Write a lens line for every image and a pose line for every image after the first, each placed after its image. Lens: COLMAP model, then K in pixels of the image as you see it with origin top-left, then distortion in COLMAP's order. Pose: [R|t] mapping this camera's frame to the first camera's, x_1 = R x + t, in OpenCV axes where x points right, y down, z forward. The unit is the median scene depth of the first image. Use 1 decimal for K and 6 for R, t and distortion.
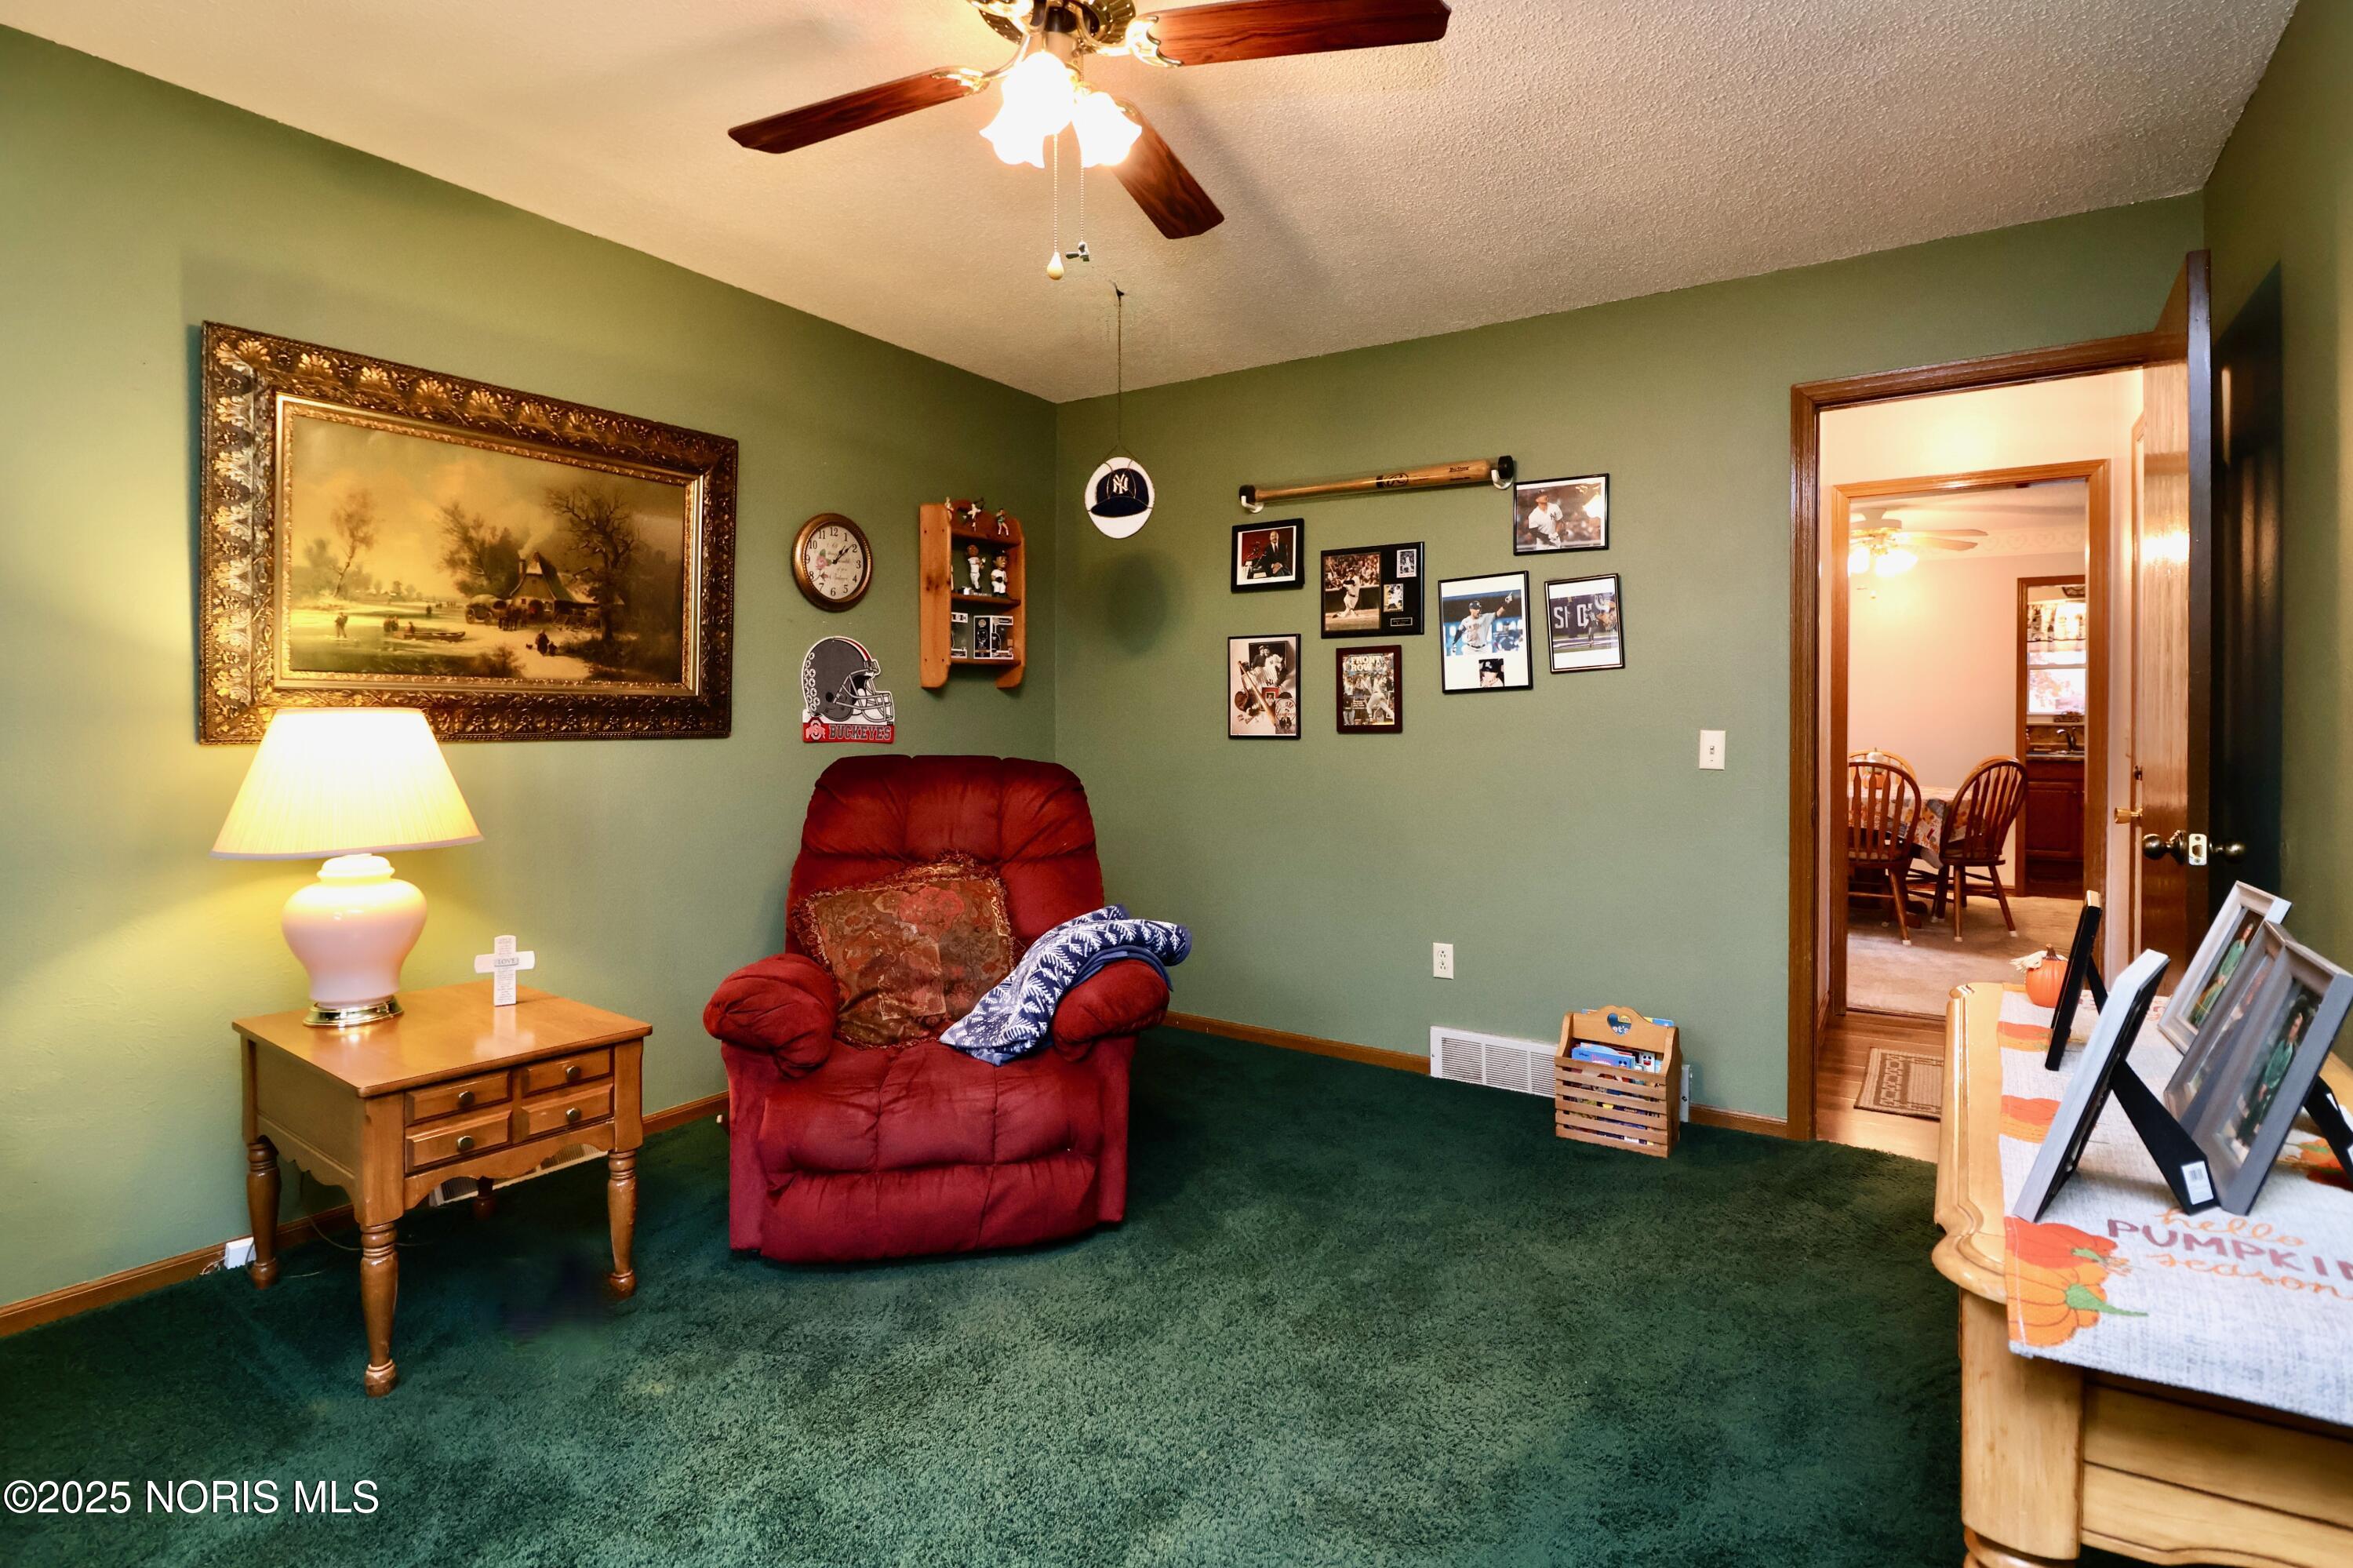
lens RADIAL K [[1166.8, 0, 1195.4], [0, 1166.8, 736.2], [0, 0, 1]] dist [0.001490, -0.000211]
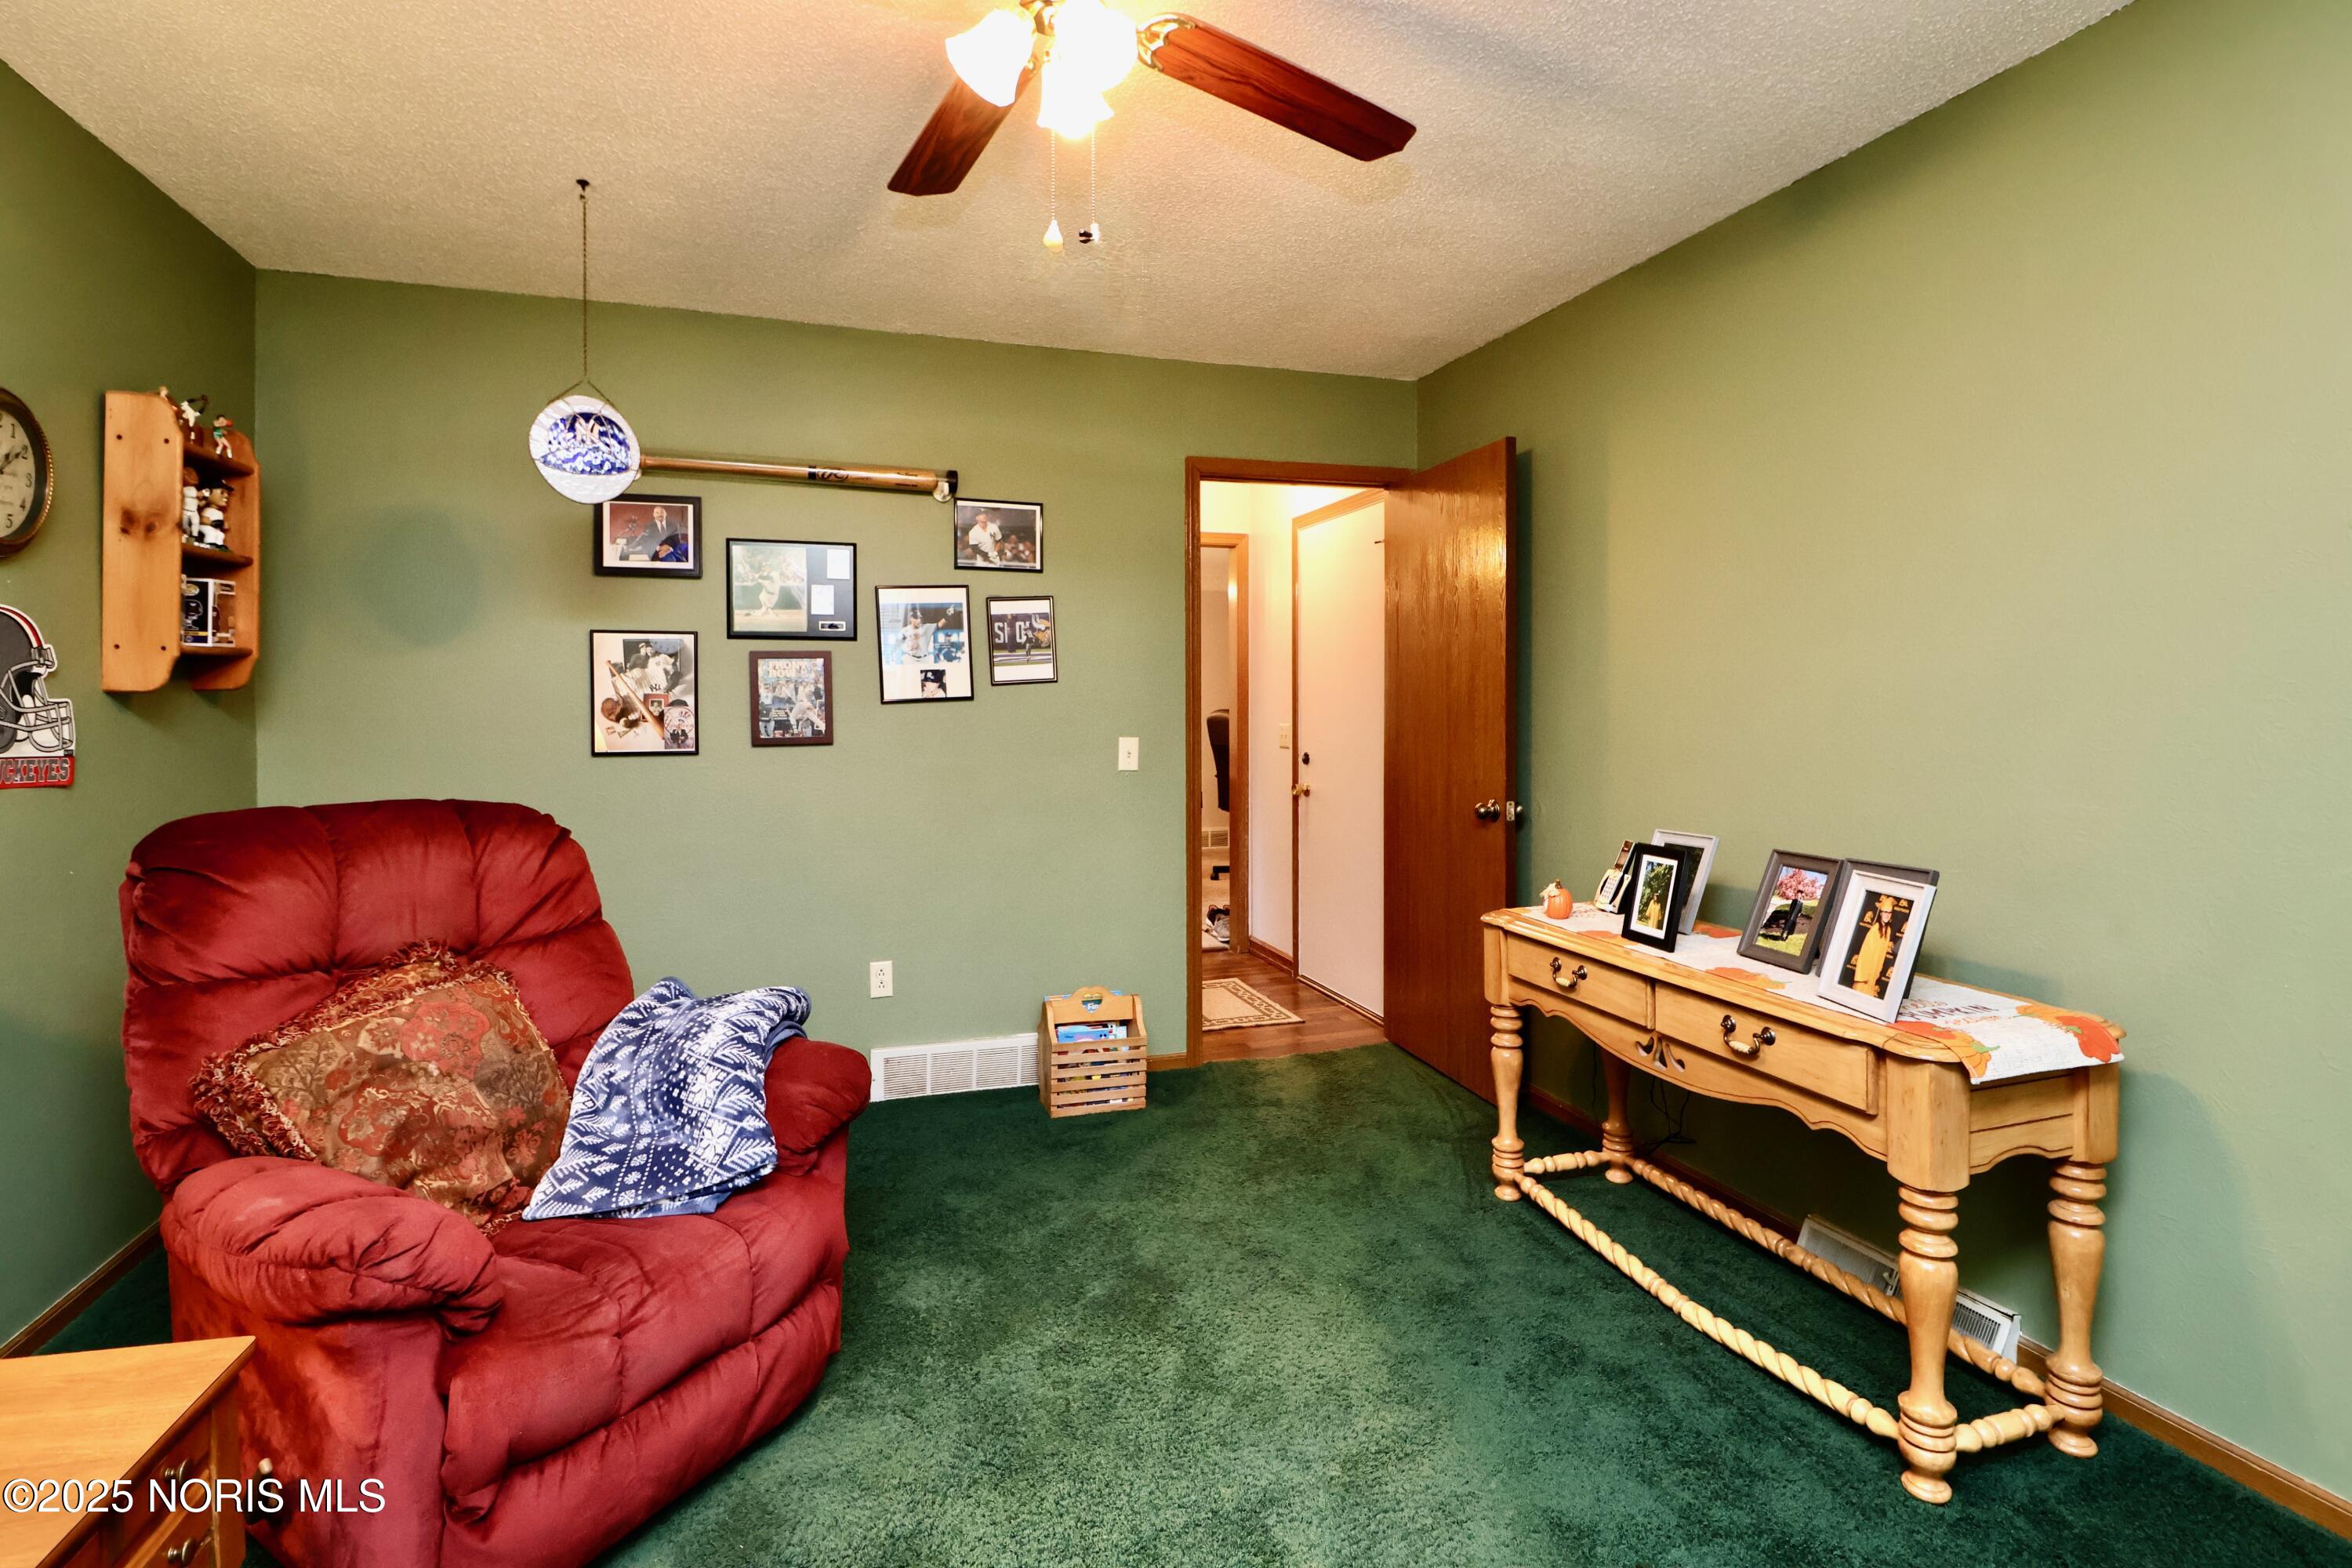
lens RADIAL K [[1169.8, 0, 1181.8], [0, 1169.8, 728.4], [0, 0, 1]] dist [0.003972, -0.017654]
pose [[0.621505, -0.018053, 0.783202, -0.403607], [0.012798, 0.999835, 0.012890, -0.025956], [-0.783305, 0.002012, 0.621634, 0.208218]]
